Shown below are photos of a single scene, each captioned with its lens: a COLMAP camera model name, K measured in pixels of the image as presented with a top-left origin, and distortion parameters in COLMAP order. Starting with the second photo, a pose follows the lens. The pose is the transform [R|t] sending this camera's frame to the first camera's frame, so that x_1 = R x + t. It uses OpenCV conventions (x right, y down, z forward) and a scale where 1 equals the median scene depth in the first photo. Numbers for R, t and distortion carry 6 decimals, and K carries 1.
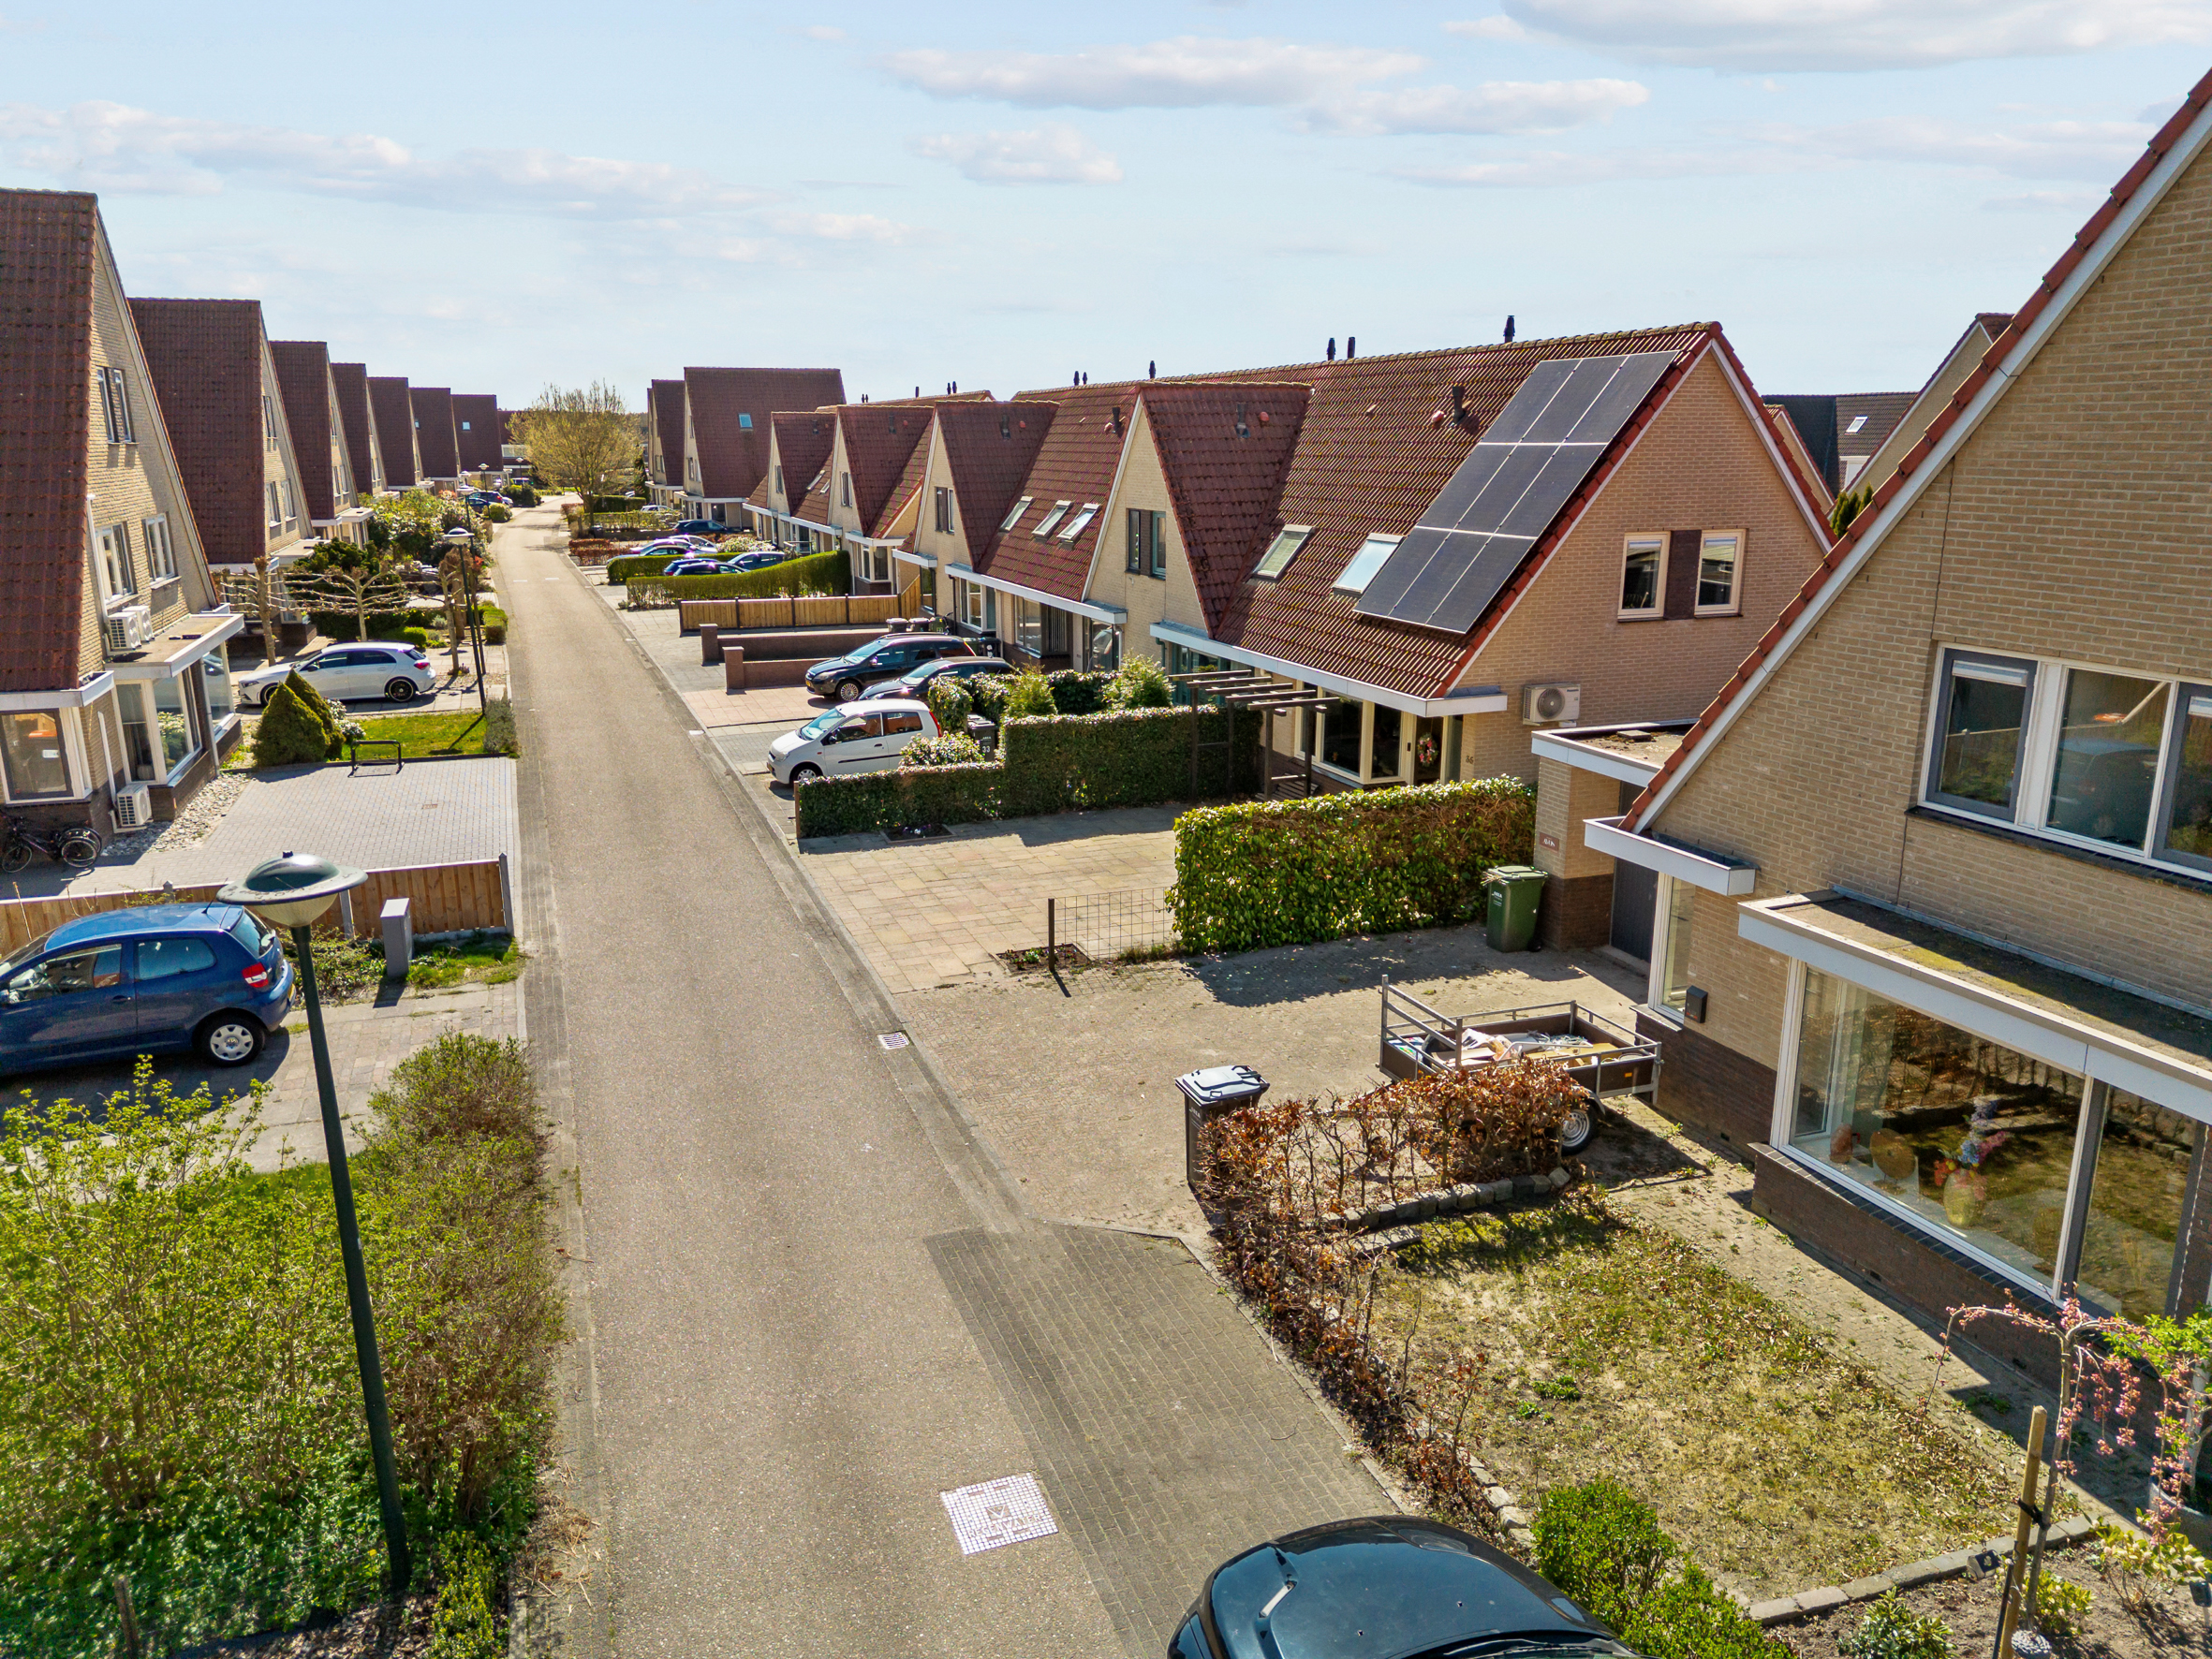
lens RADIAL K [[1555.1, 0, 1111.6], [0, 1555.1, 842.5], [0, 0, 1]] dist [0.068120, -0.059860]
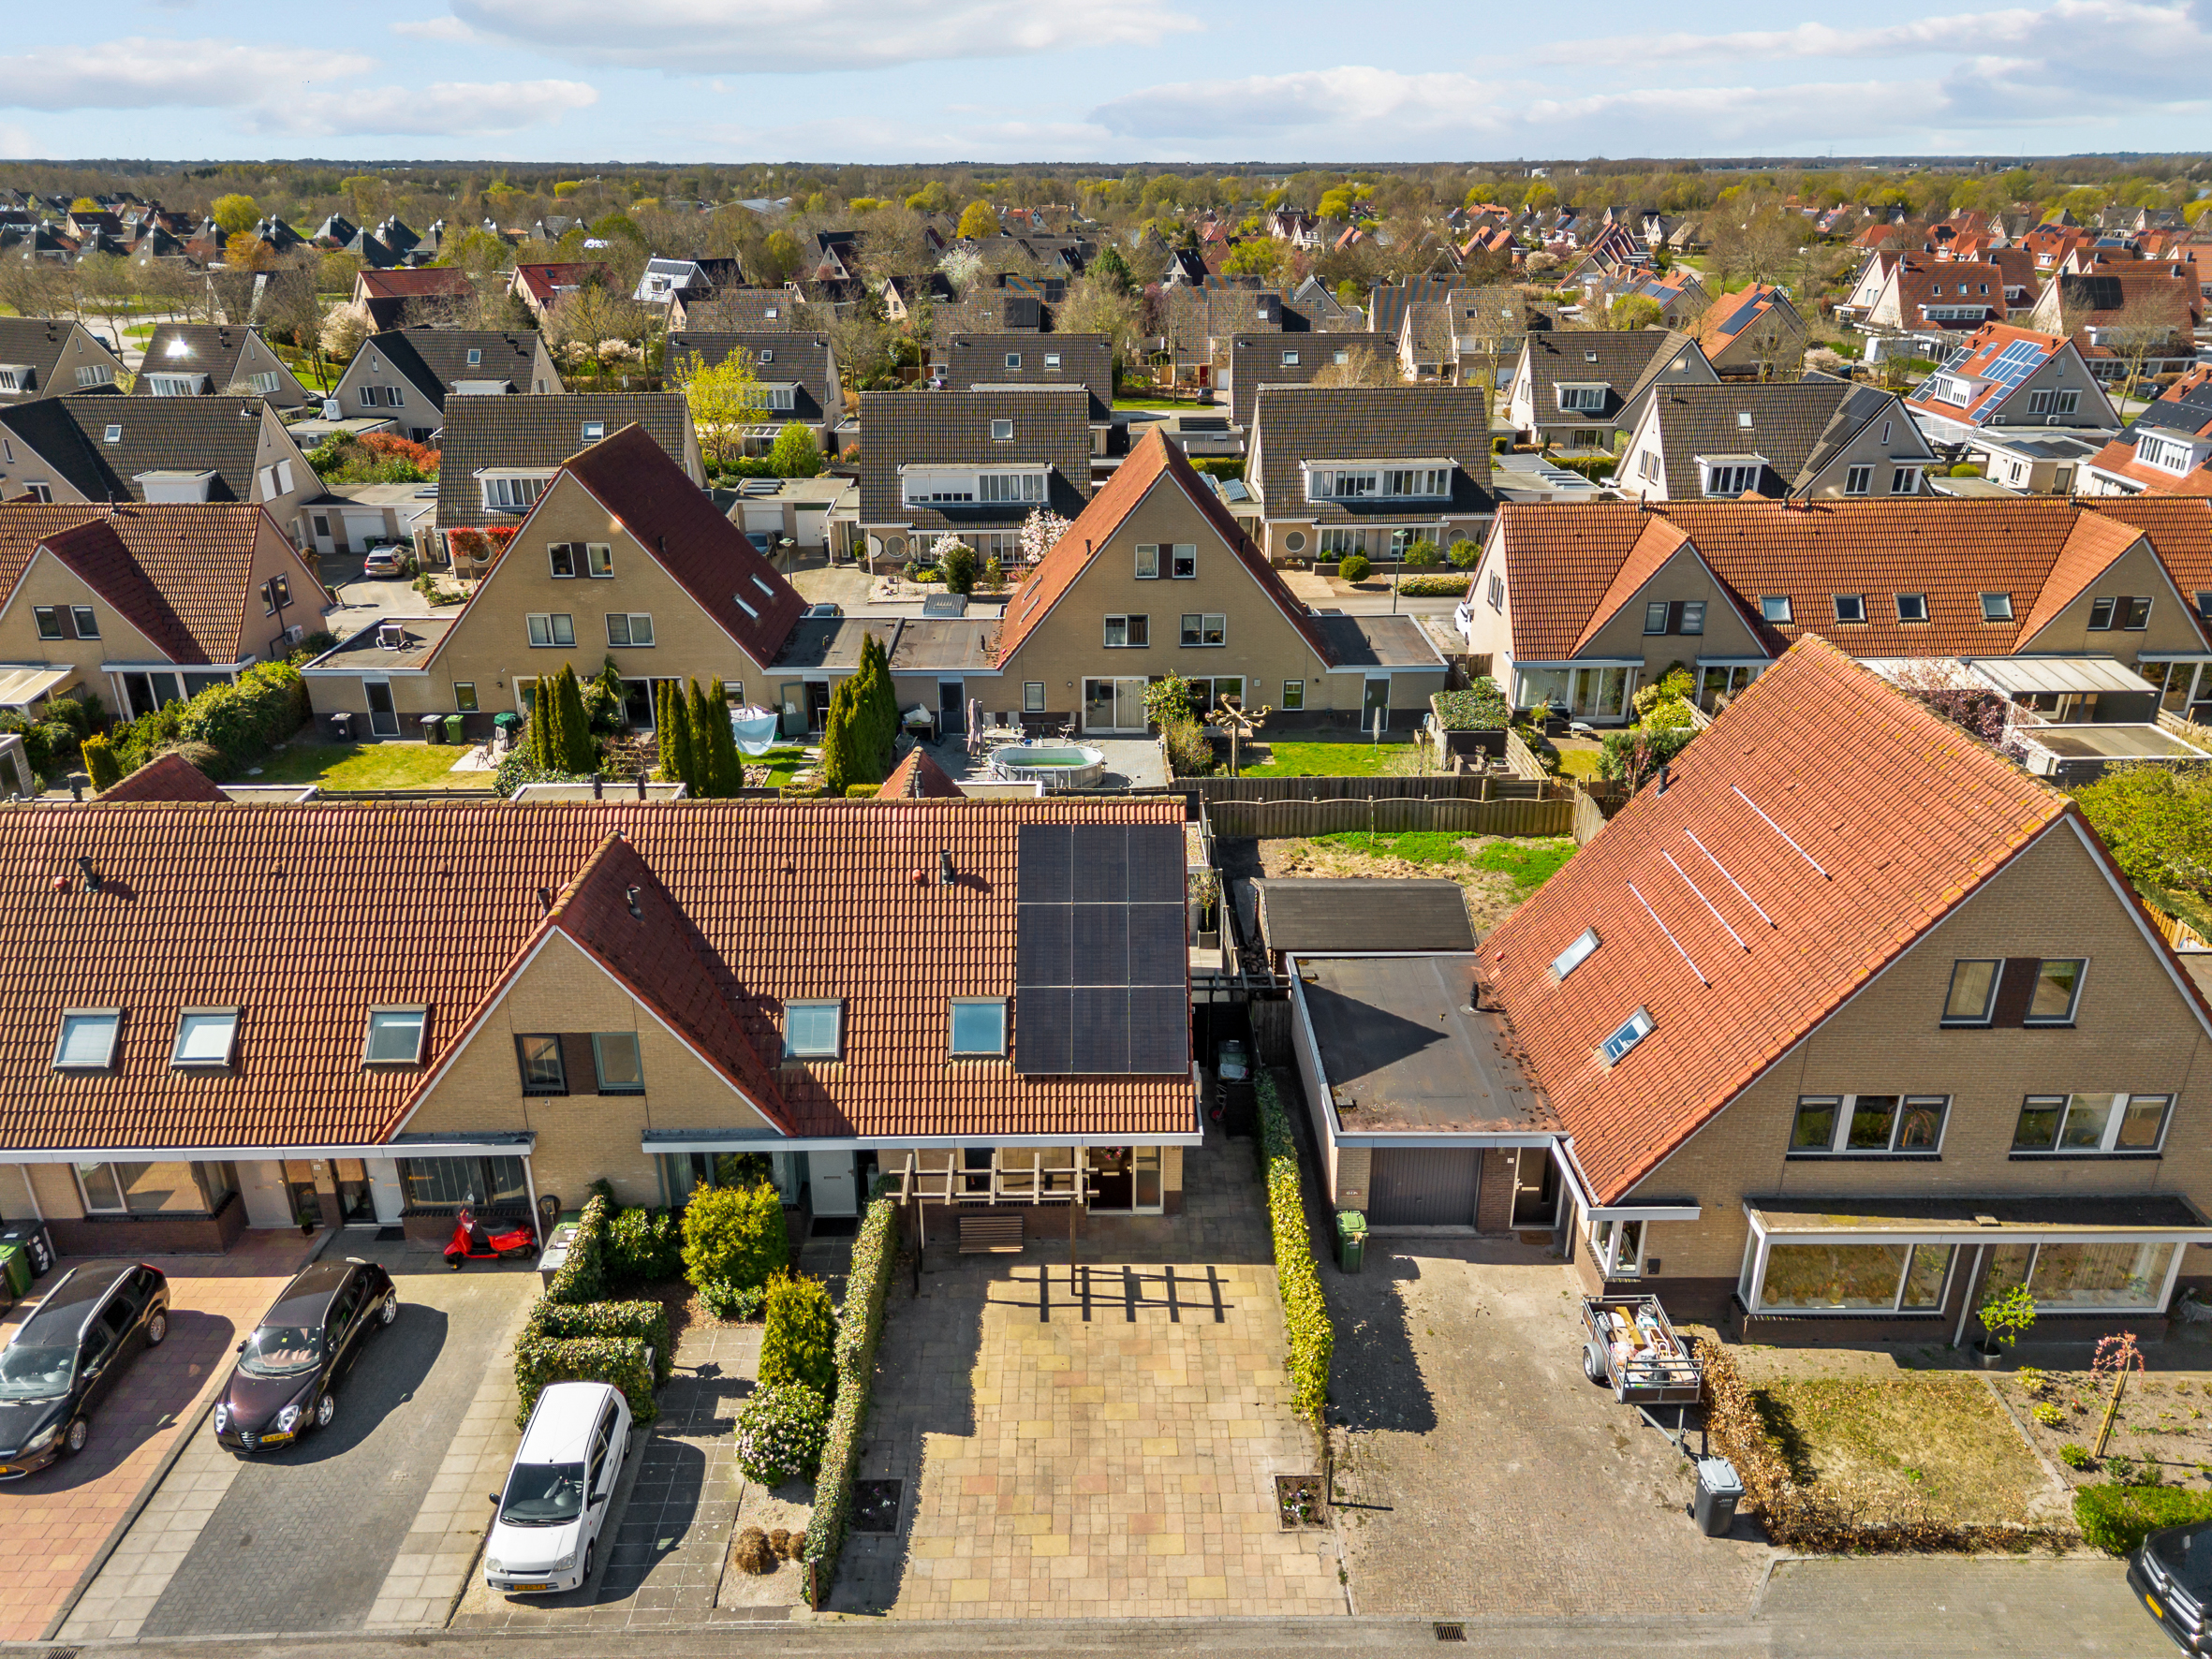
lens RADIAL K [[1555.1, 0, 1104.2], [0, 1555.1, 829.0], [0, 0, 1]] dist [0.068120, -0.059860]
pose [[0.332084, -0.361195, 0.871354, -0.838427], [0.233676, 0.926486, 0.294991, -0.699951], [-0.913846, 0.105653, 0.392074, 0.491537]]
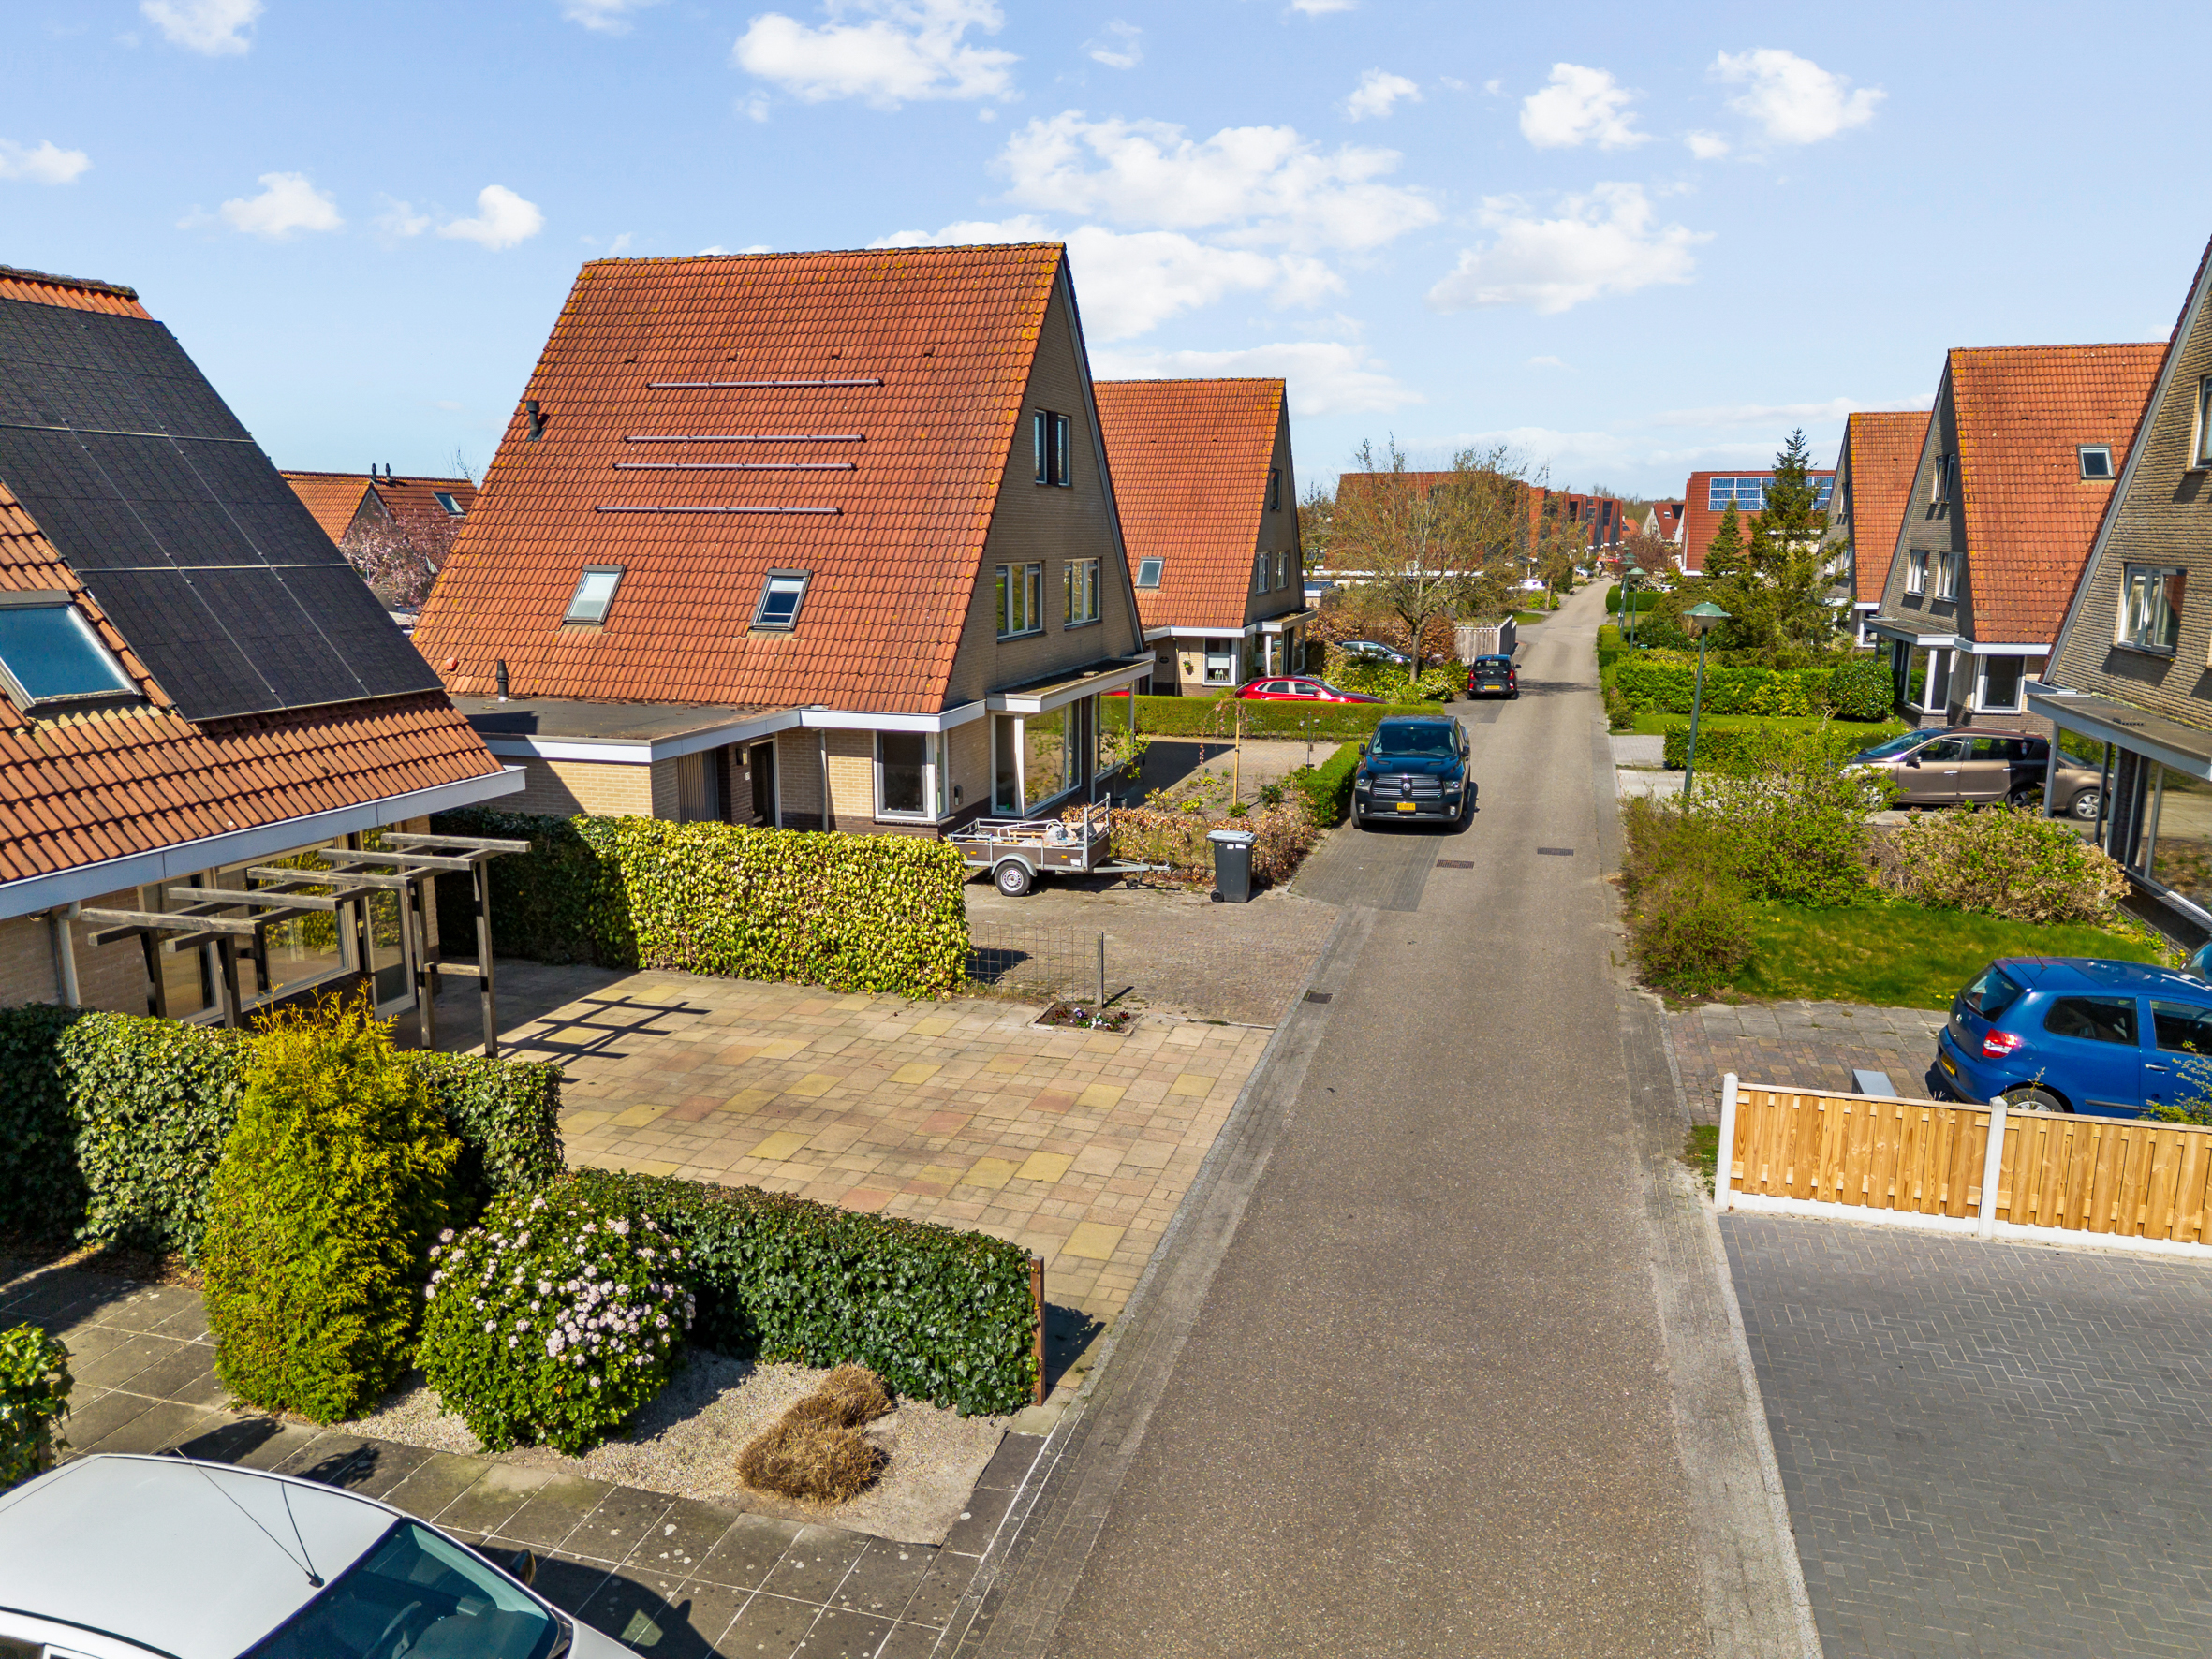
lens RADIAL K [[1555.1, 0, 1106.3], [0, 1555.1, 825.8], [0, 0, 1]] dist [0.068120, -0.059860]
pose [[-0.810580, -0.105430, 0.576059, -0.455928], [0.148484, 0.914519, 0.376307, -0.295248], [-0.566491, 0.390562, -0.725637, 1.322391]]
